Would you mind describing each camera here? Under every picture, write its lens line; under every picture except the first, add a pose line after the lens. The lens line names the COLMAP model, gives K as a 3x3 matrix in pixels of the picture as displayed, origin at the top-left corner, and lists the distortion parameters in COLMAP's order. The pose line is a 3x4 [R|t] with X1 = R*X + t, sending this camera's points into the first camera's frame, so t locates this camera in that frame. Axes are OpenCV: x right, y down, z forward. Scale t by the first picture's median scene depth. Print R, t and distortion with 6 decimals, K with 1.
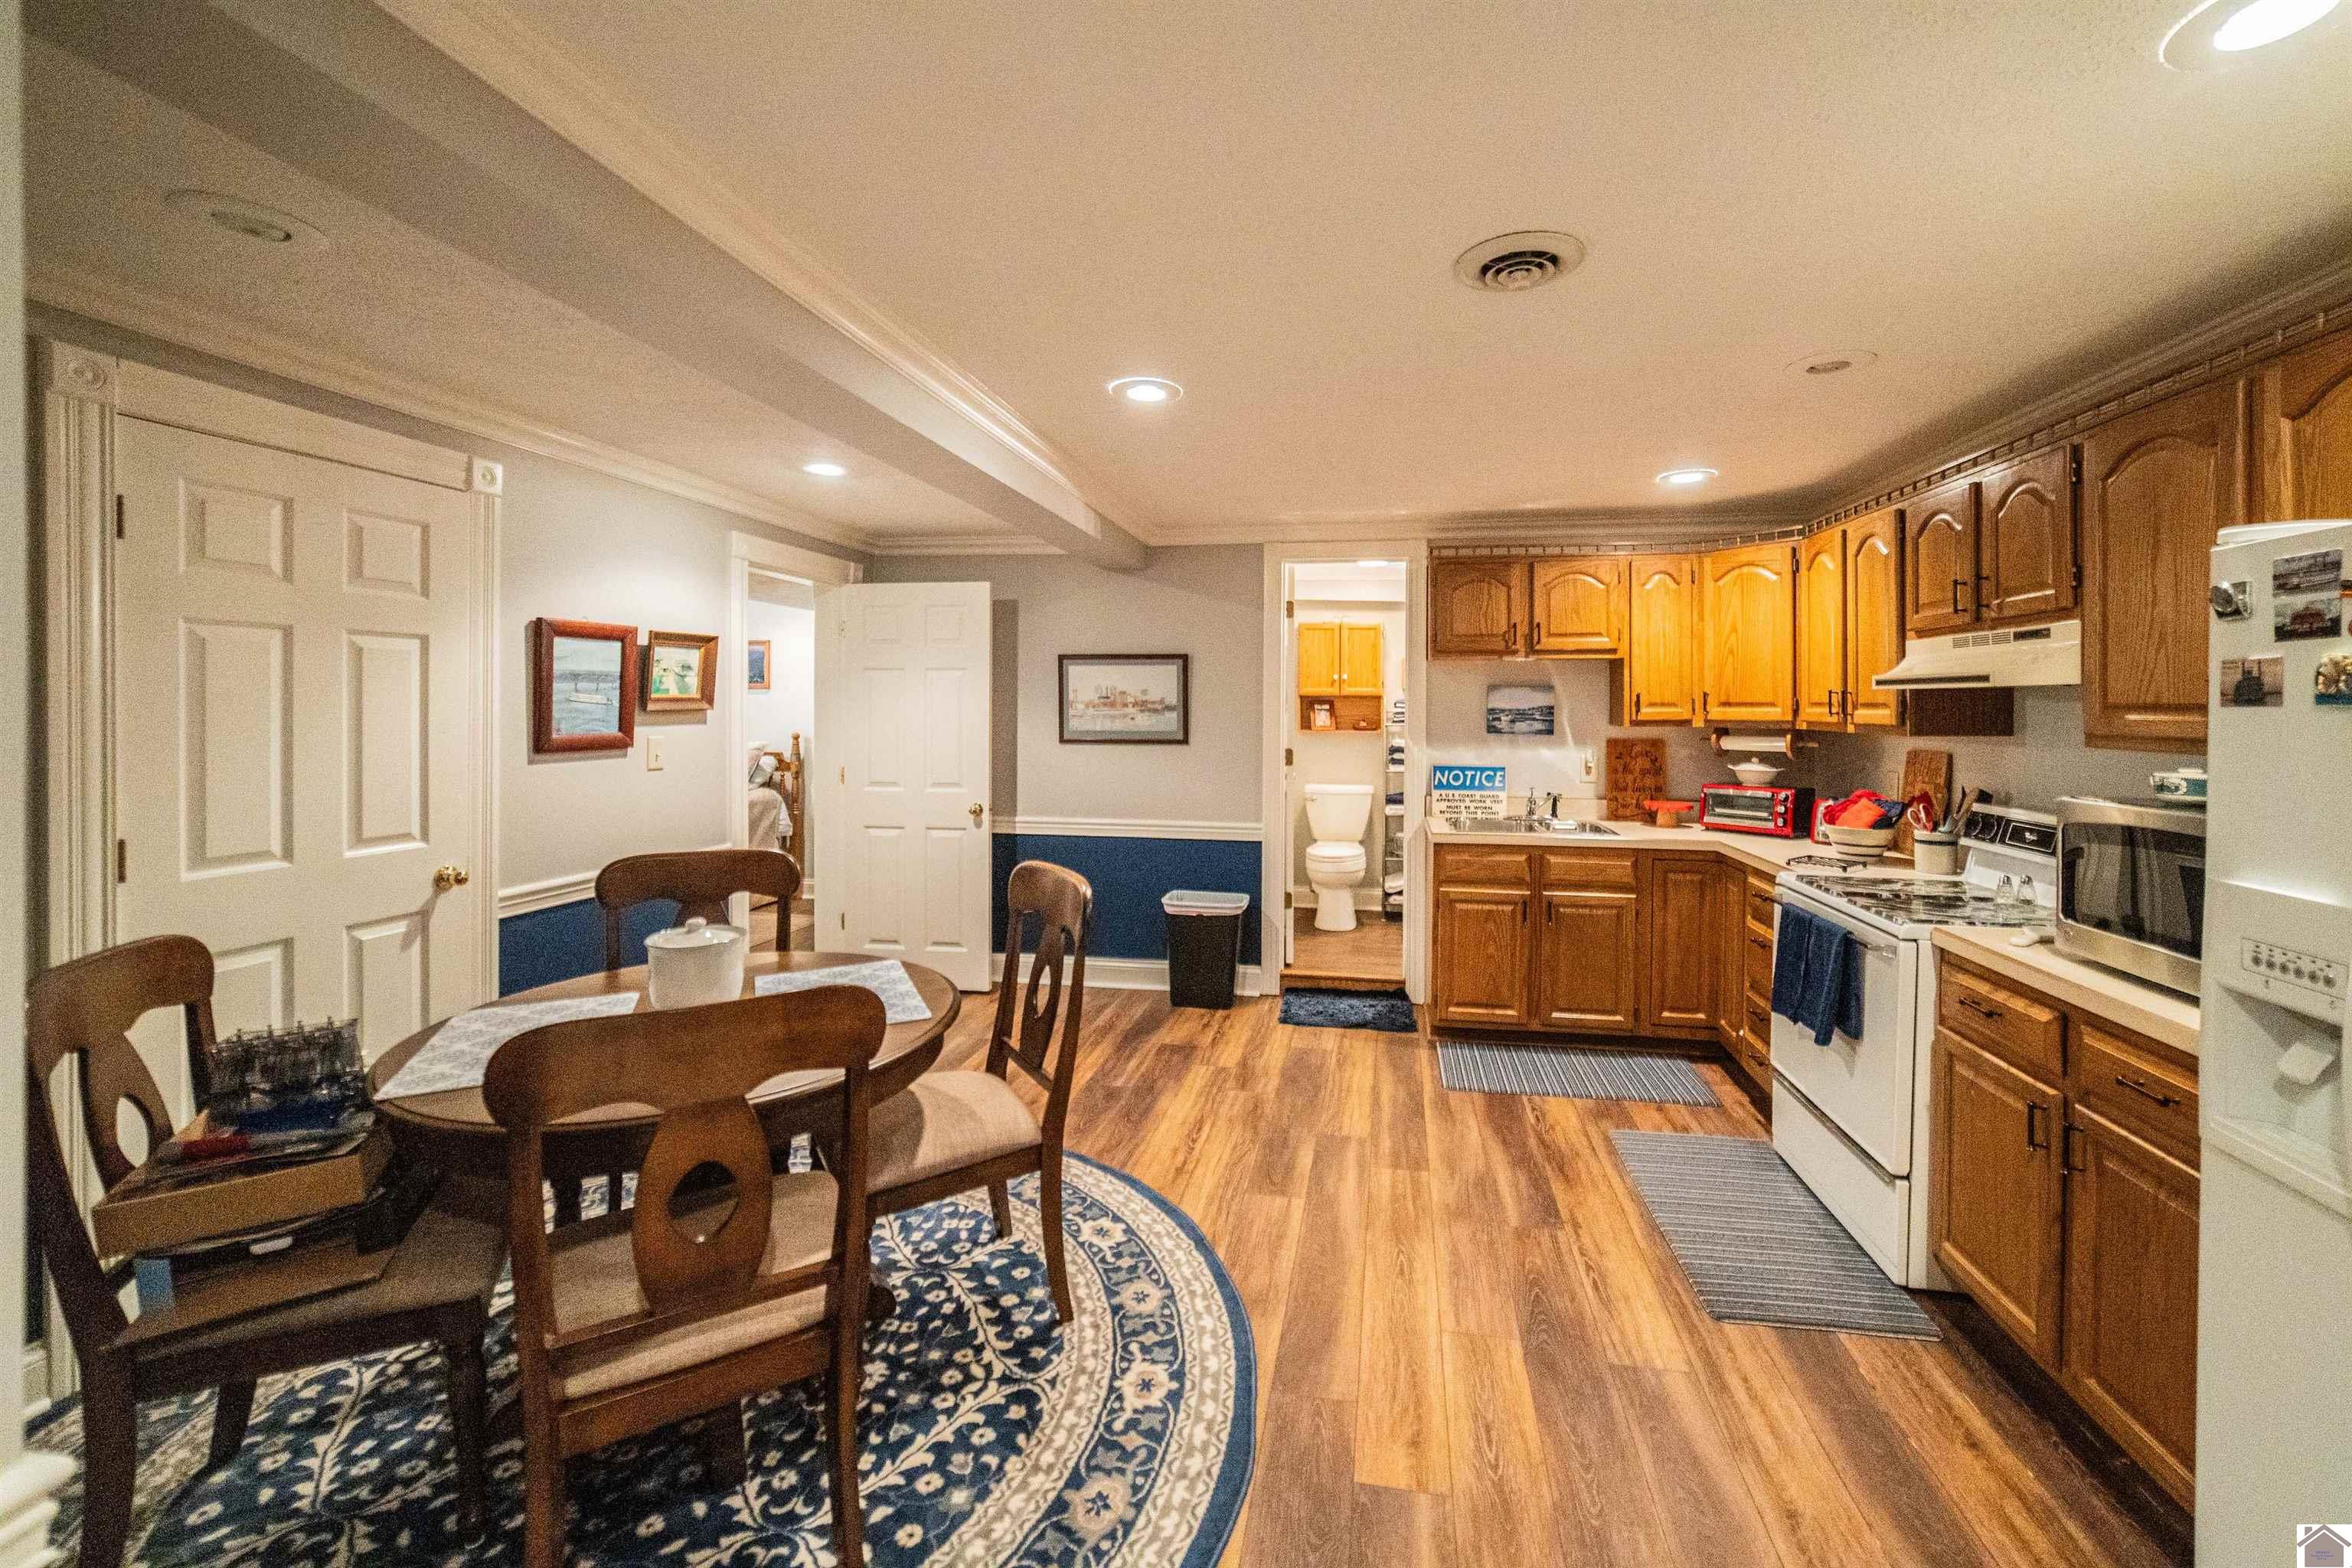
lens RADIAL K [[916.1, 0, 1147.3], [0, 916.1, 690.5], [0, 0, 1]] dist [-0.013858, 0.002069]
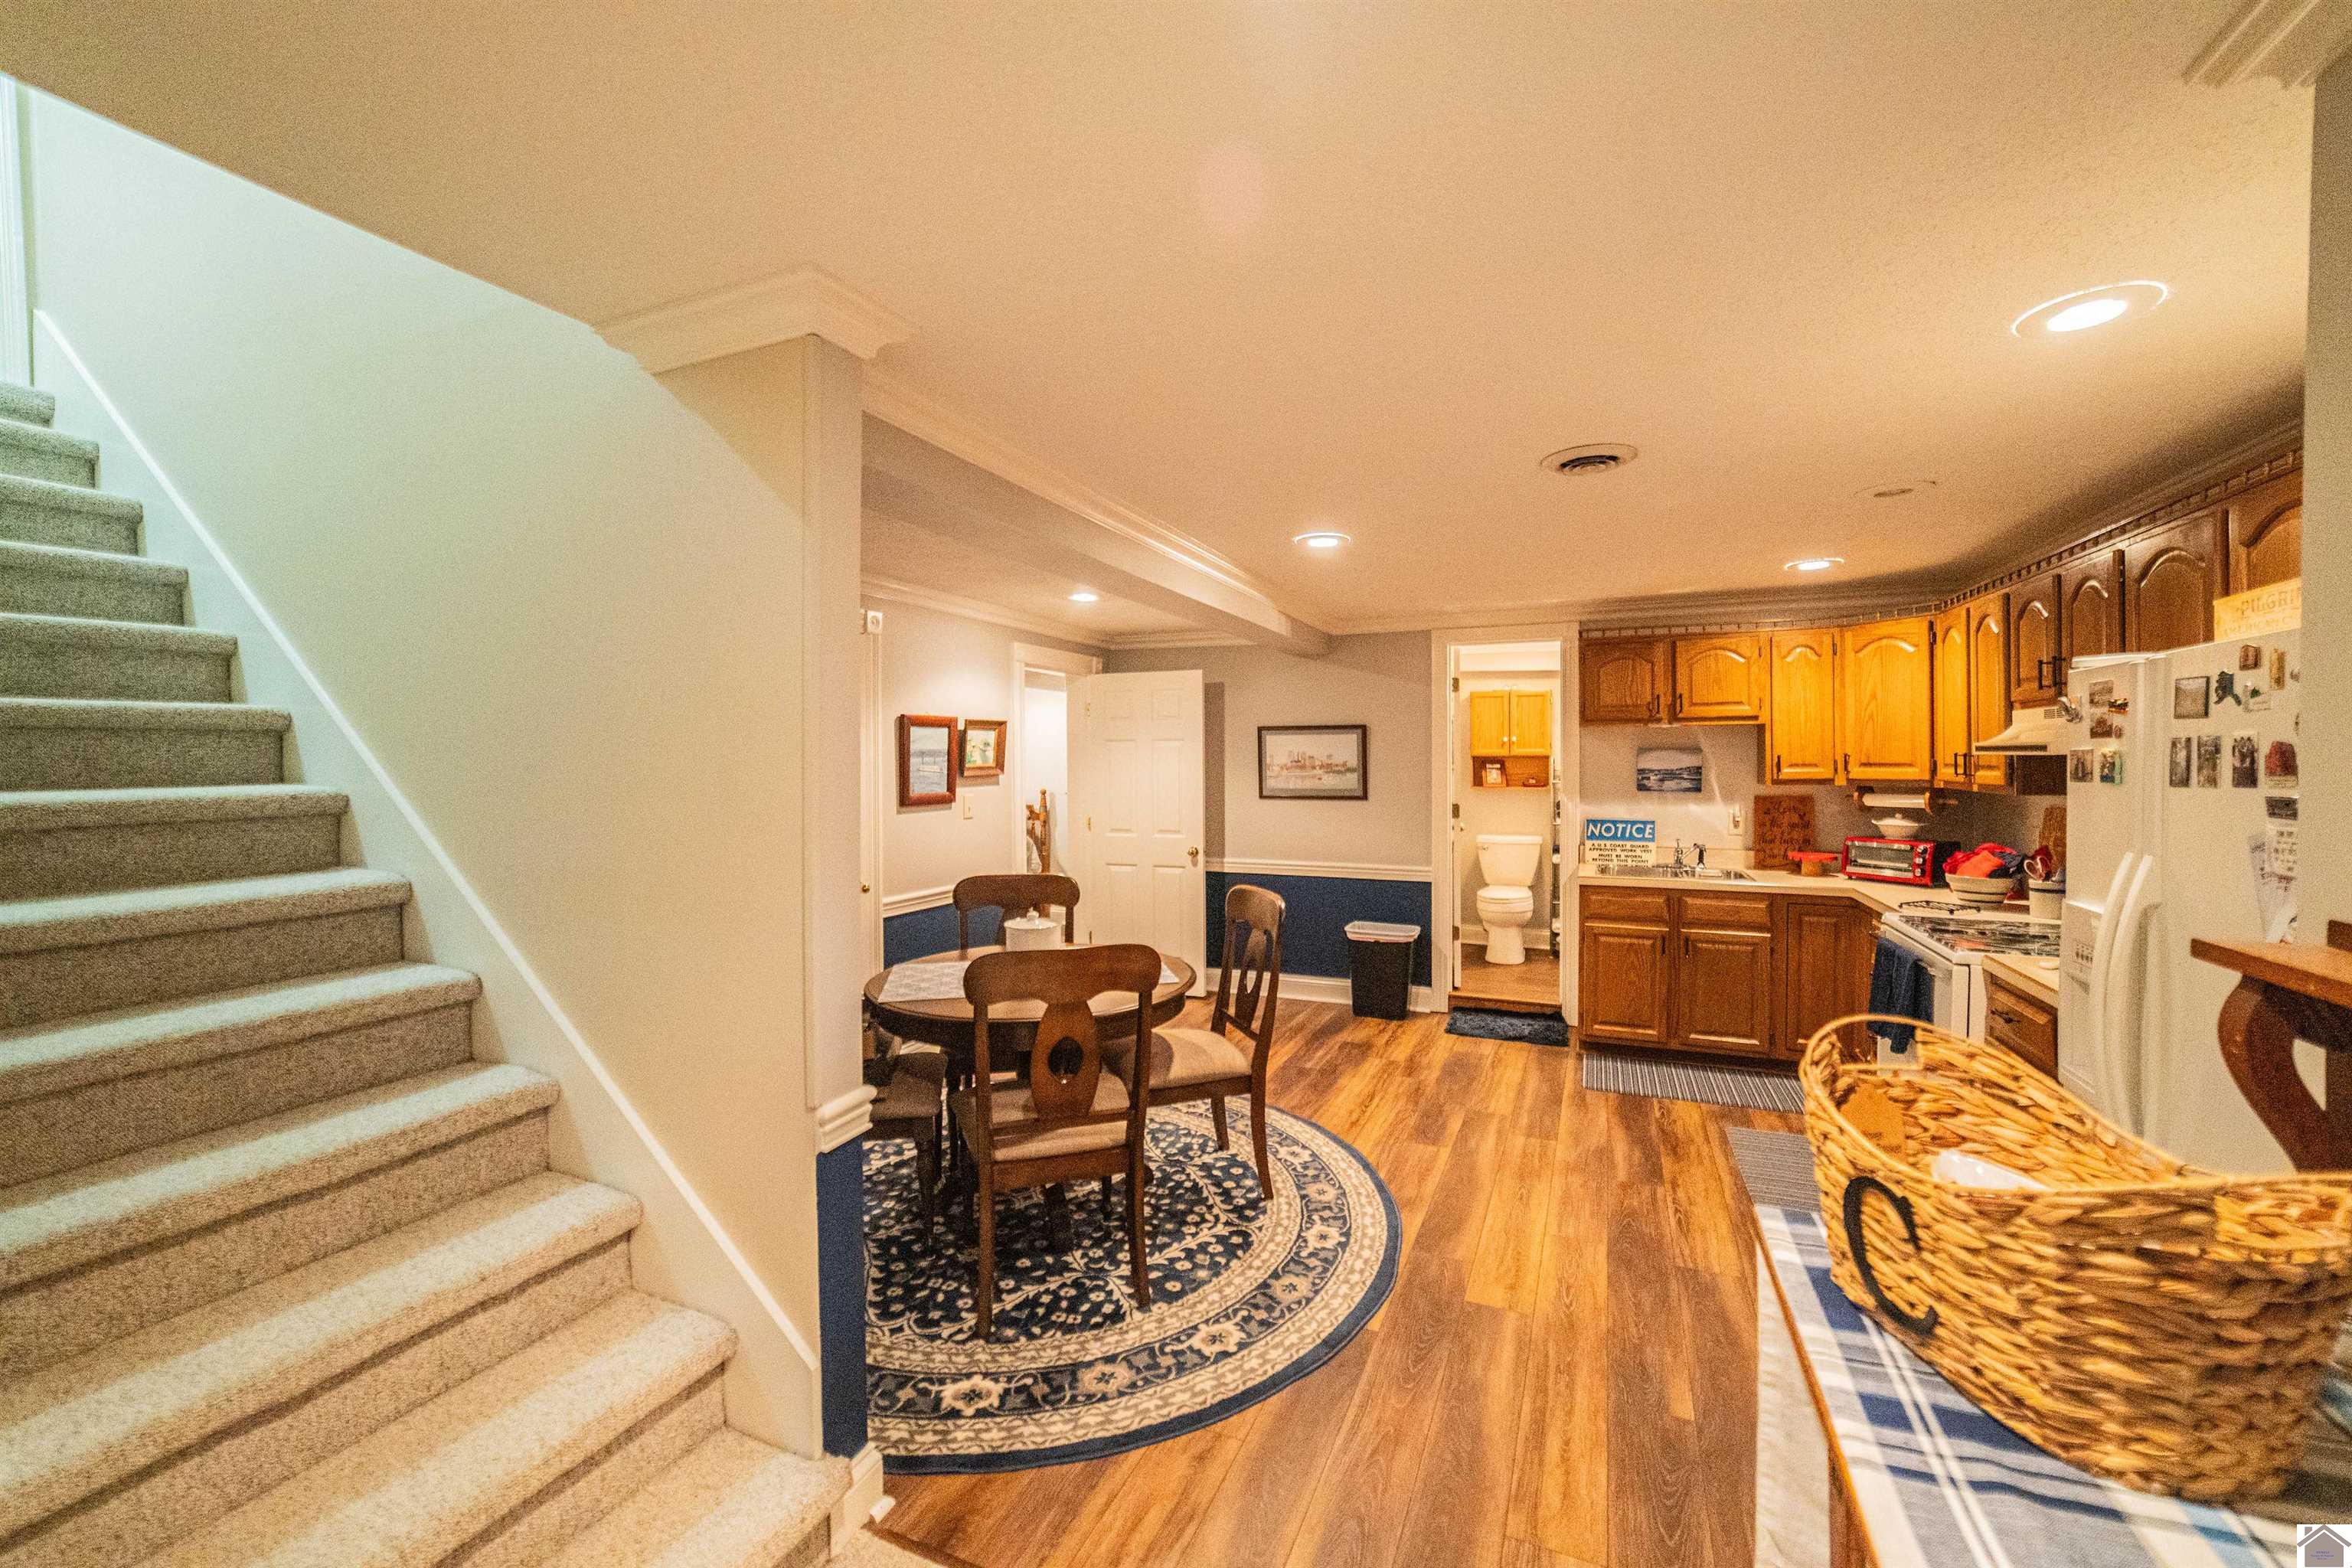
lens RADIAL K [[916.1, 0, 1159.1], [0, 916.1, 762.6], [0, 0, 1]] dist [-0.013858, 0.002069]
pose [[0.979997, -0.006341, -0.198910, 0.020699], [0.010580, 0.999739, 0.020255, -0.020892], [0.198730, -0.021954, 0.979808, -0.273390]]
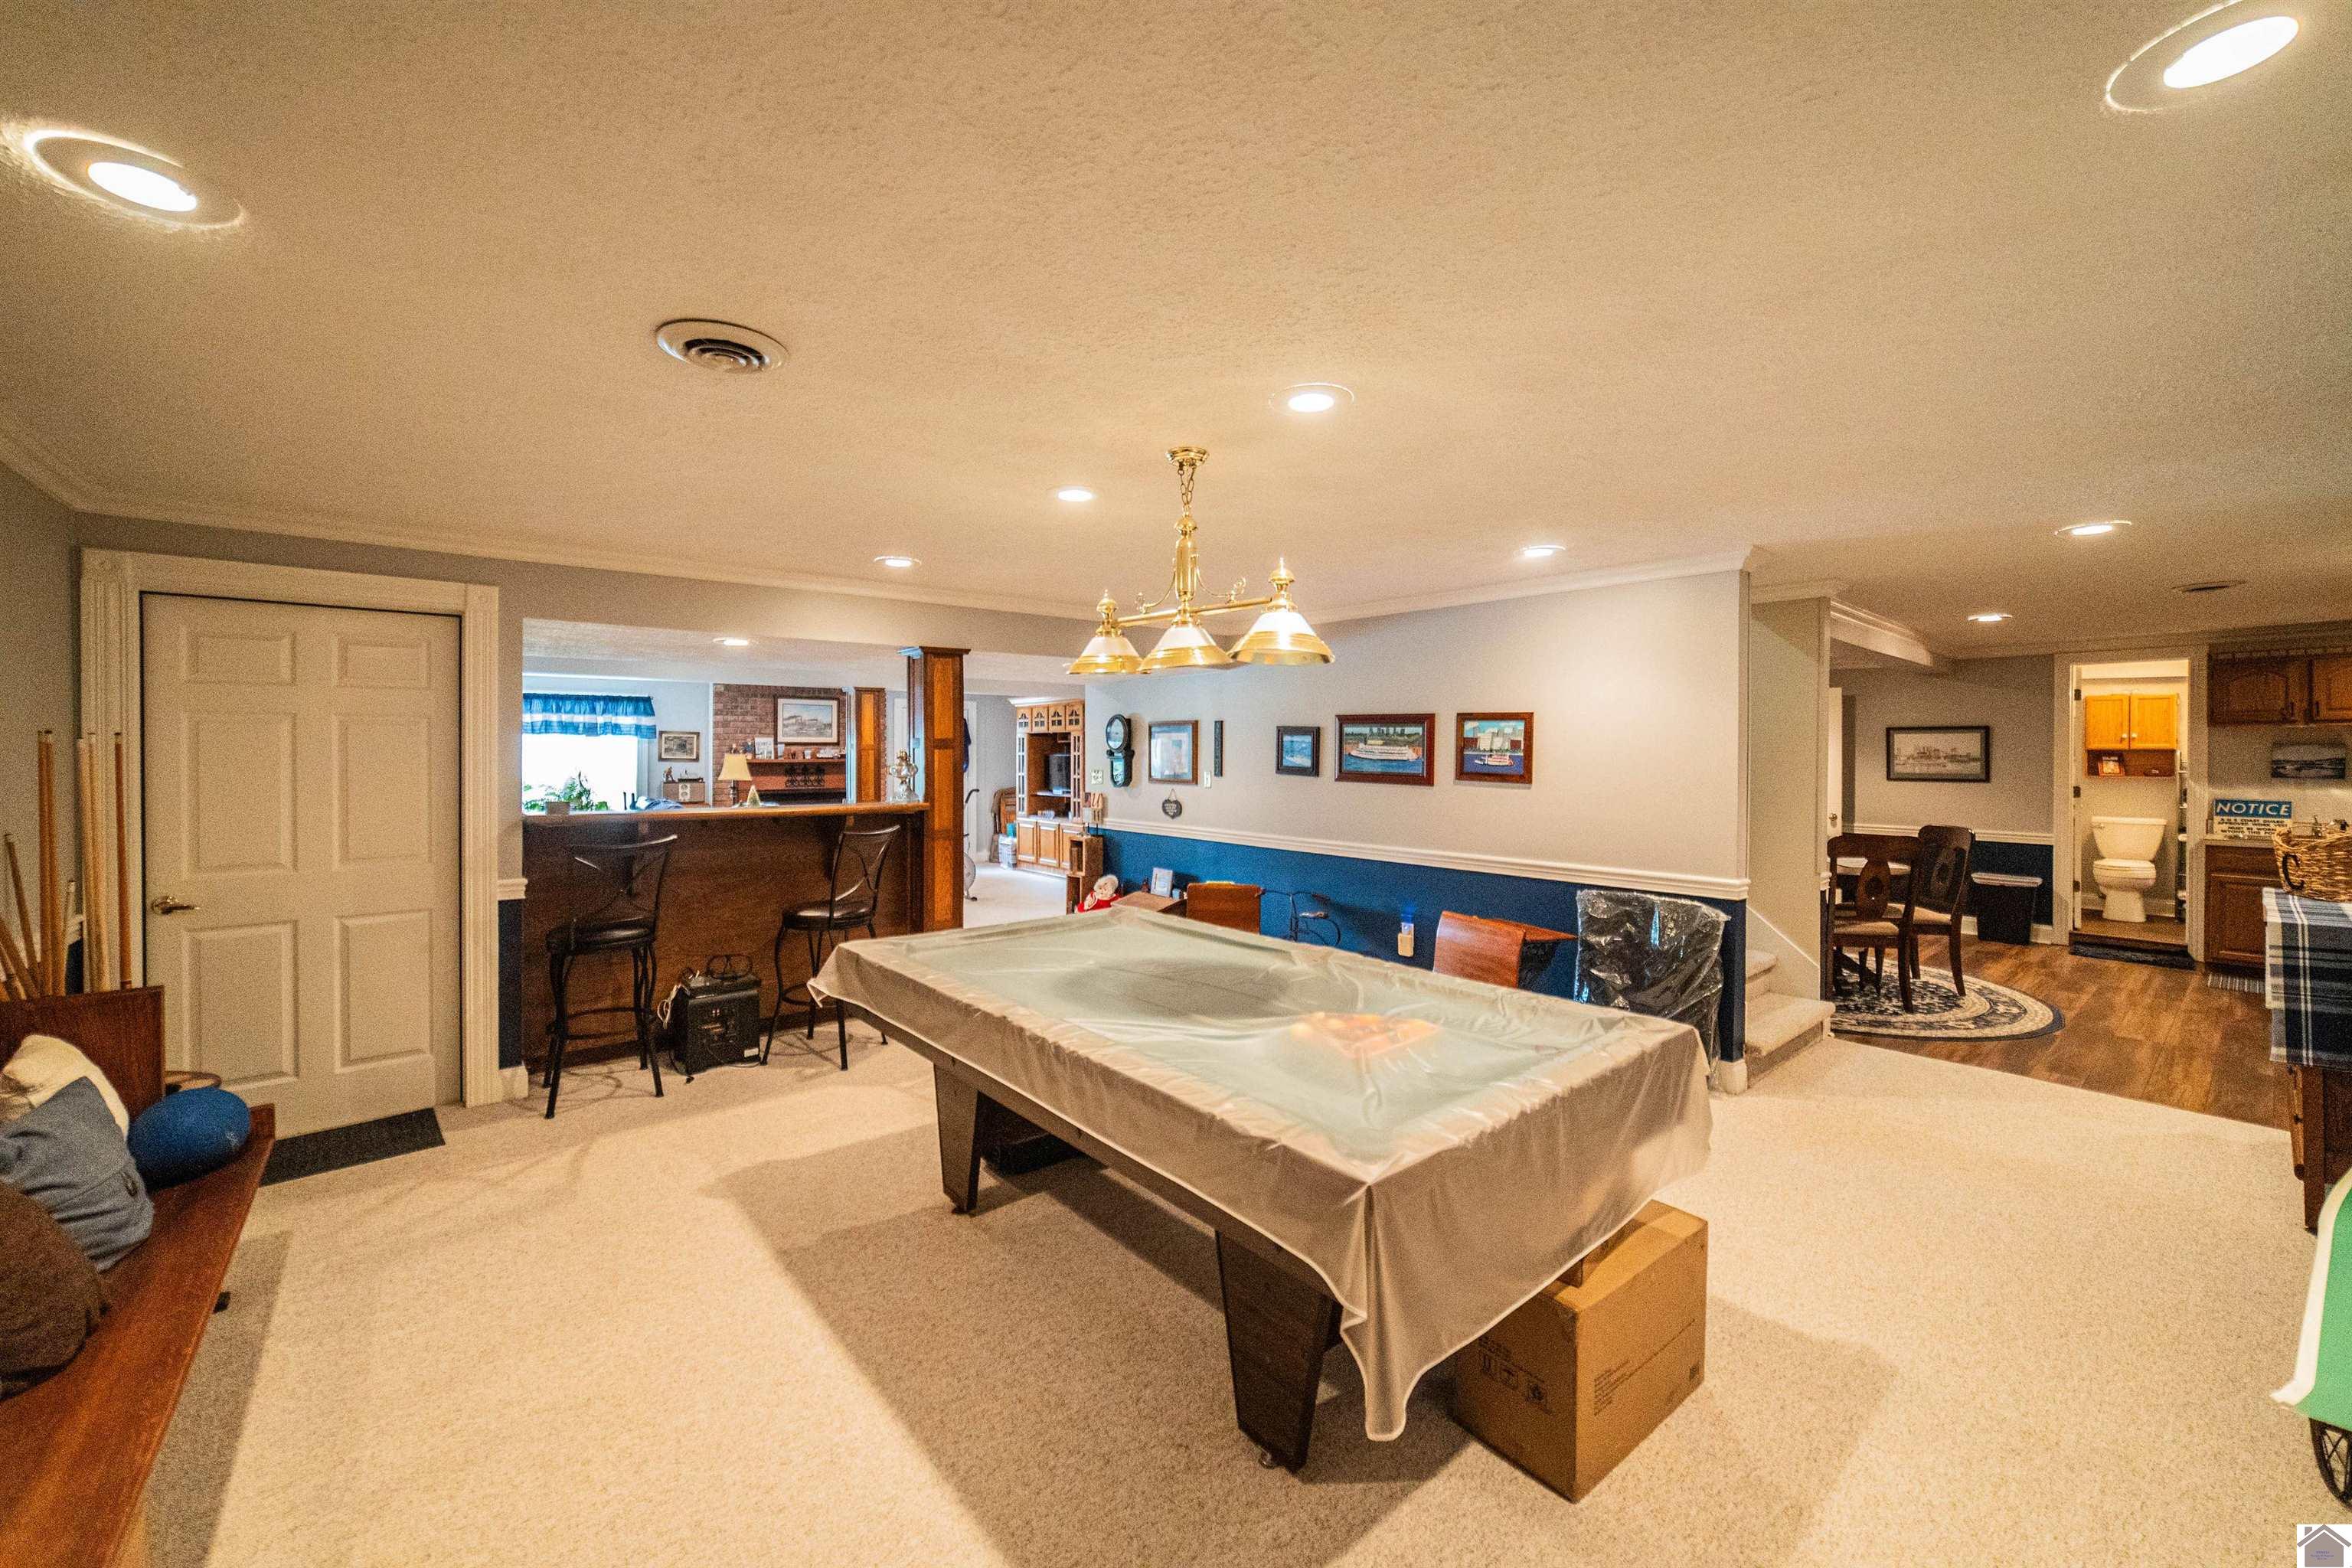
lens RADIAL K [[916.1, 0, 1149.4], [0, 916.1, 754.0], [0, 0, 1]] dist [-0.013858, 0.002069]
pose [[0.800012, -0.002895, -0.599977, -0.222573], [0.013692, 0.999816, 0.013433, -0.039177], [0.599828, -0.018961, 0.799904, -1.422178]]
